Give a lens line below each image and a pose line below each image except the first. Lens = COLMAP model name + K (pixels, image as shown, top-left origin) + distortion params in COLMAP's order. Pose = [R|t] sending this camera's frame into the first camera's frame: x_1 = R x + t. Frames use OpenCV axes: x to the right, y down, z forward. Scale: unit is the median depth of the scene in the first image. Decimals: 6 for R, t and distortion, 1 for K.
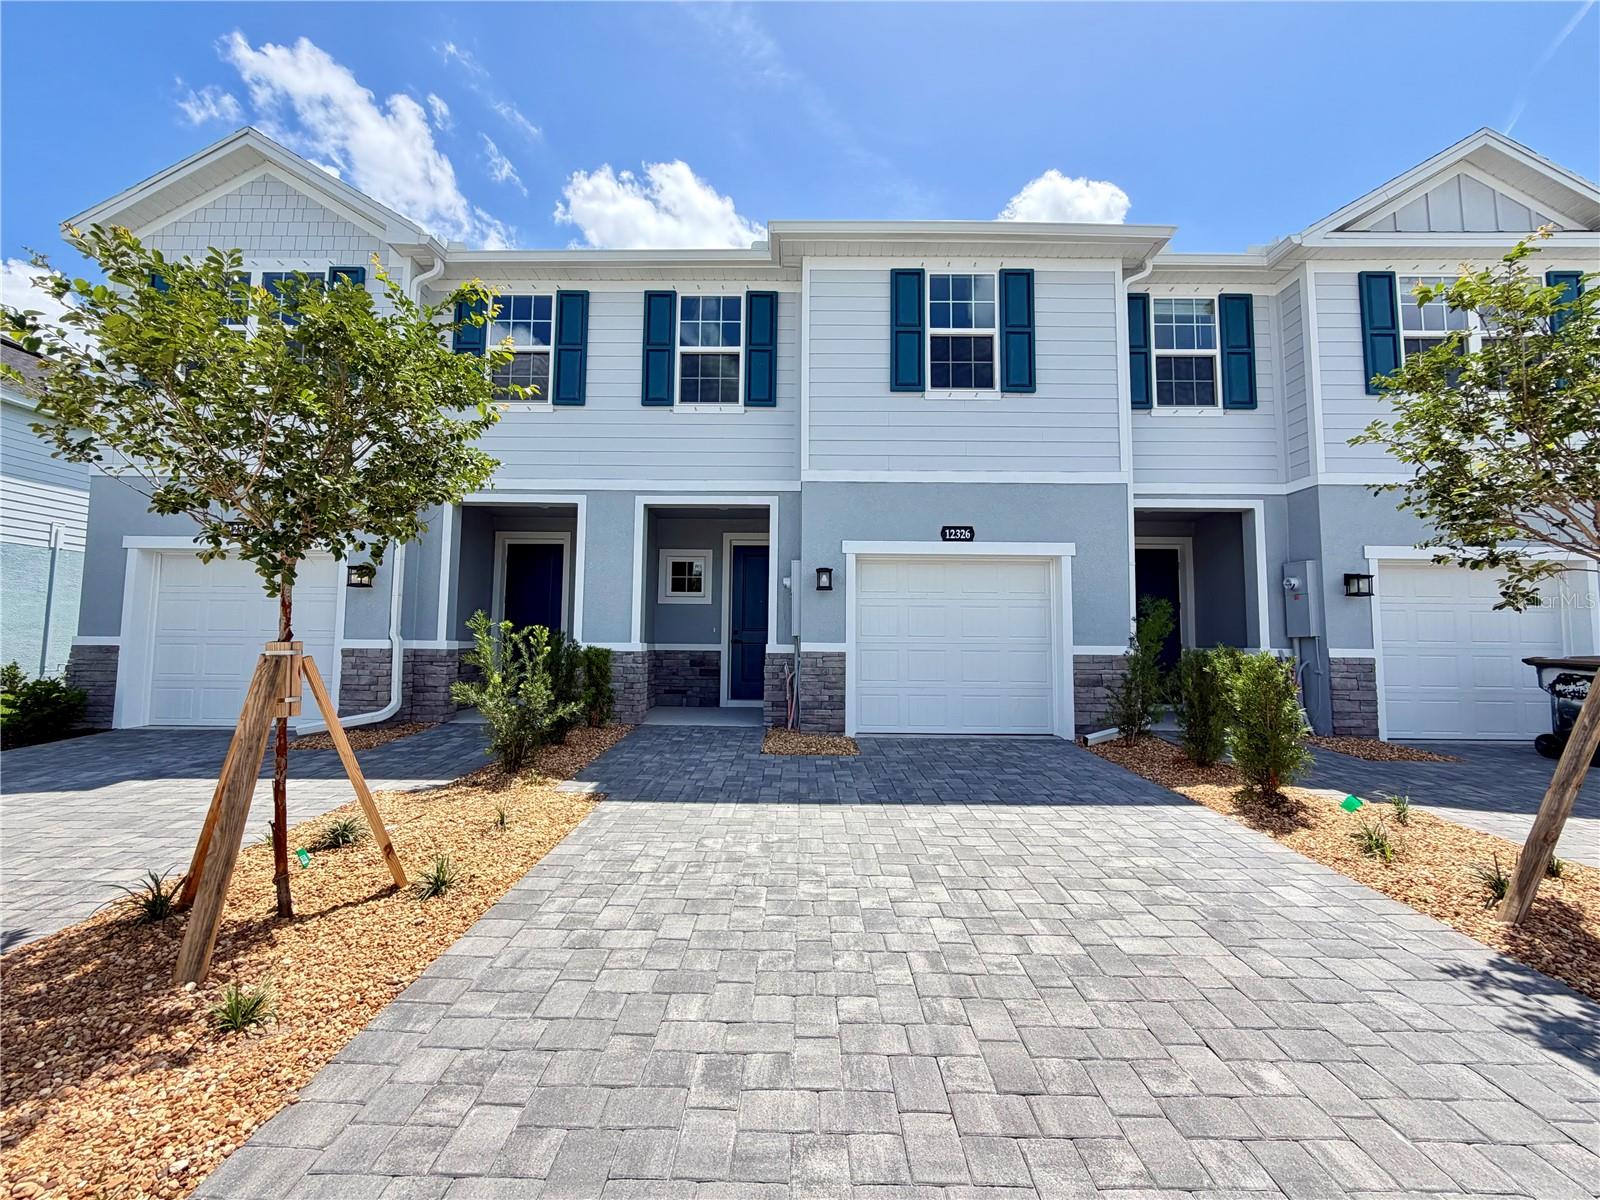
lens RADIAL K [[637.6, 0, 794.4], [0, 637.6, 599.9], [0, 0, 1]] dist [-0.000447, -0.000073]
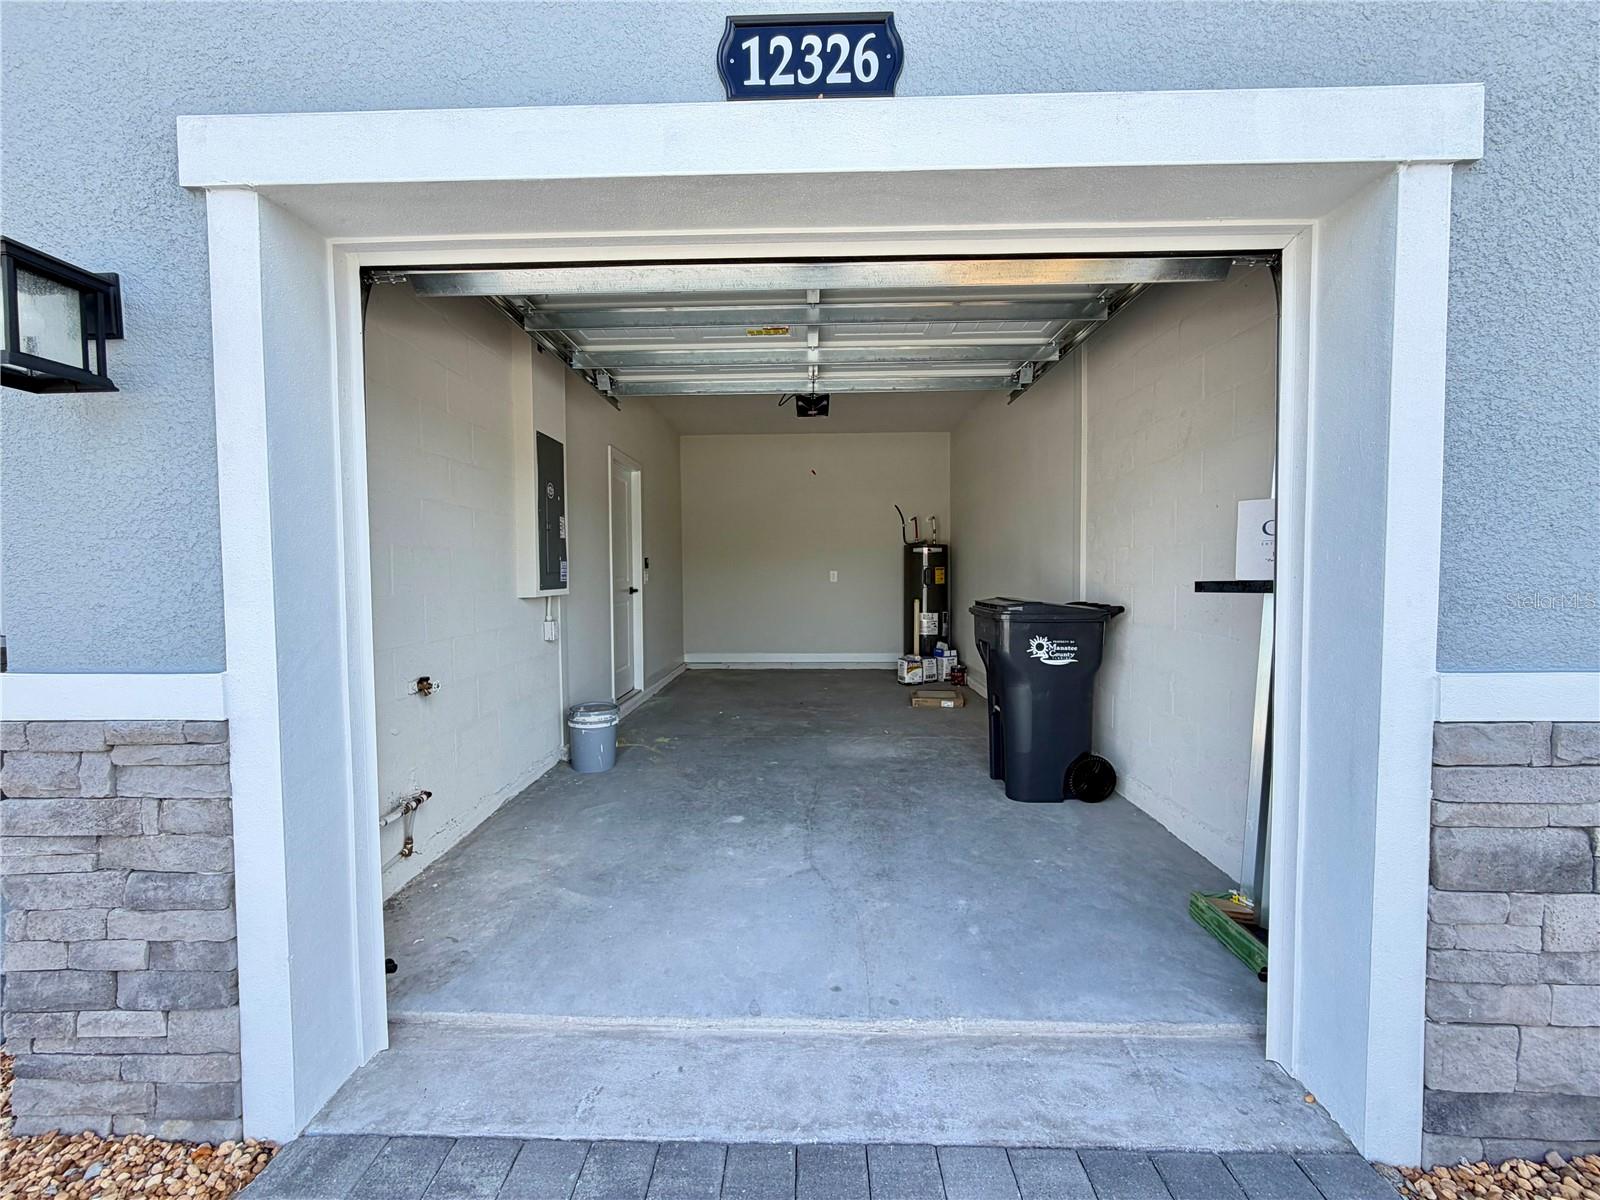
lens RADIAL K [[637.6, 0, 797.2], [0, 637.6, 602.7], [0, 0, 1]] dist [-0.000447, -0.000073]
pose [[0.999643, -0.015495, -0.021777, 0.245949], [0.017795, 0.993802, 0.109731, 0.027382], [0.019942, -0.110080, 0.993723, 0.780014]]
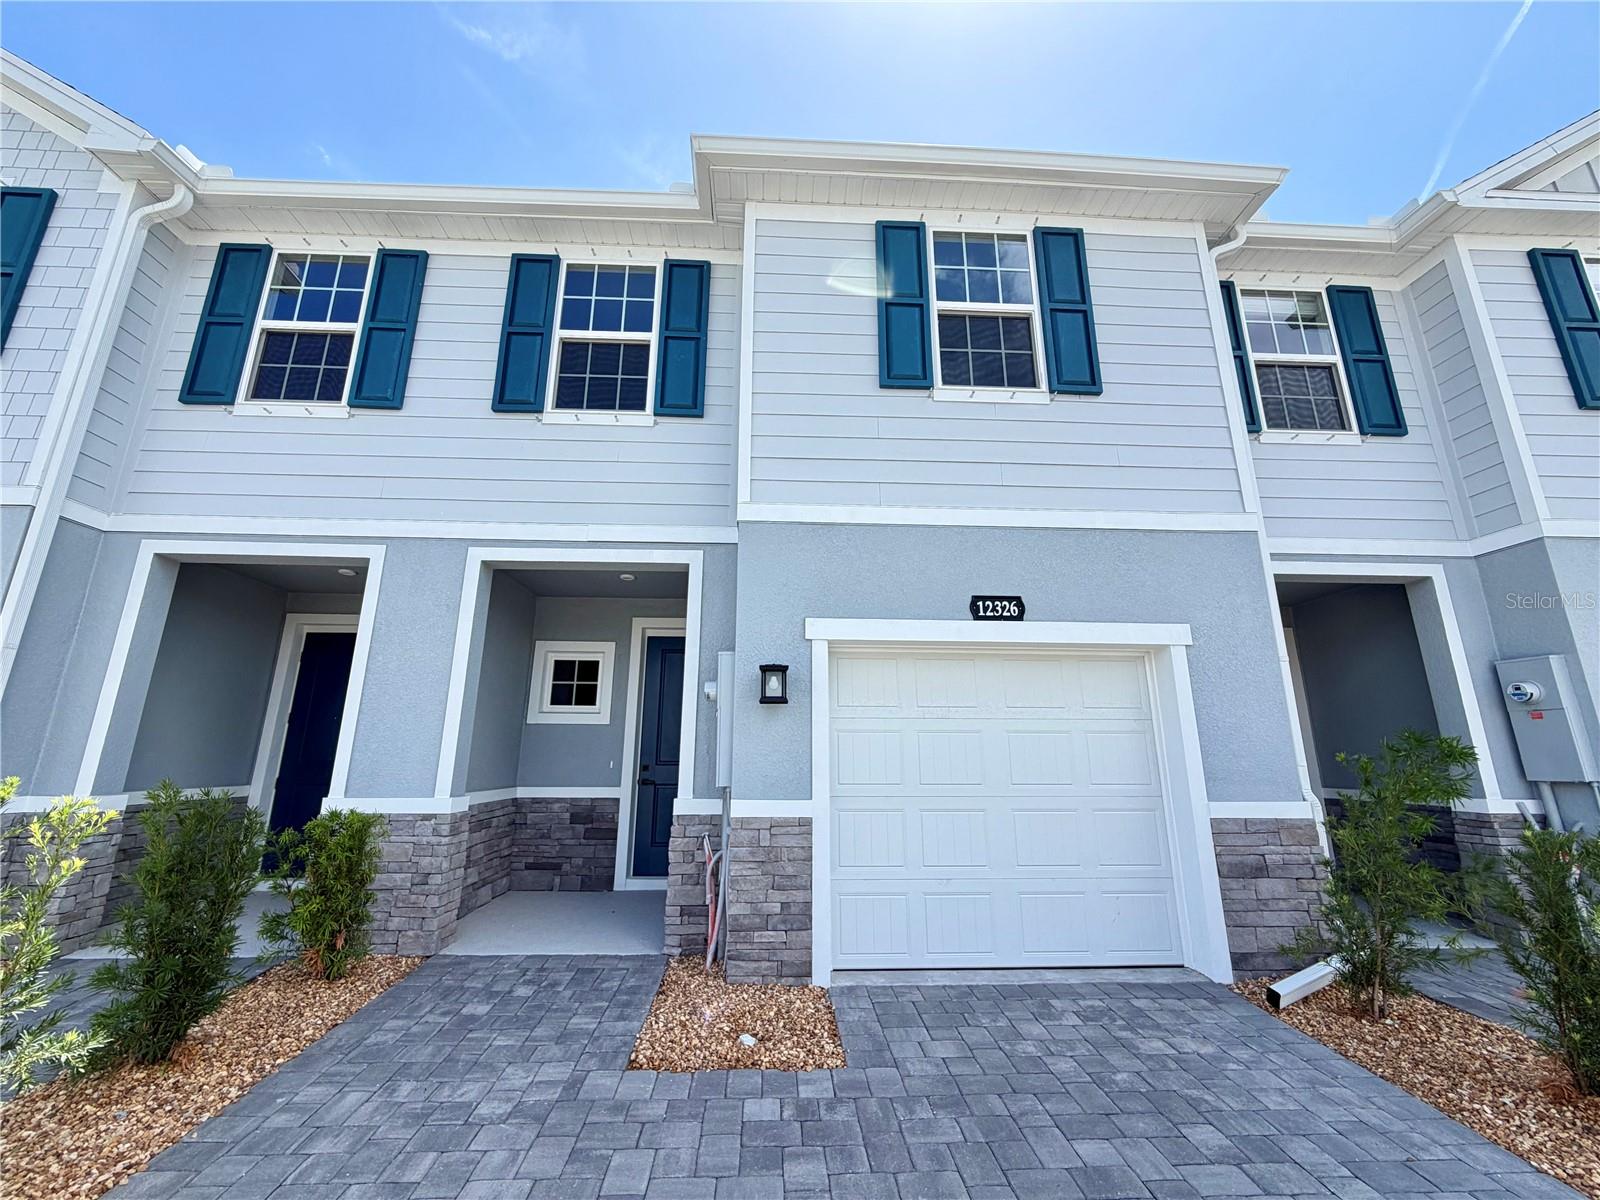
lens RADIAL K [[637.6, 0, 793.7], [0, 637.6, 599.6], [0, 0, 1]] dist [-0.000447, -0.000073]
pose [[0.998616, 0.008134, 0.051959, 0.032575], [0.000926, 0.985095, -0.172008, -0.008530], [-0.052584, 0.171818, 0.983724, 0.406161]]
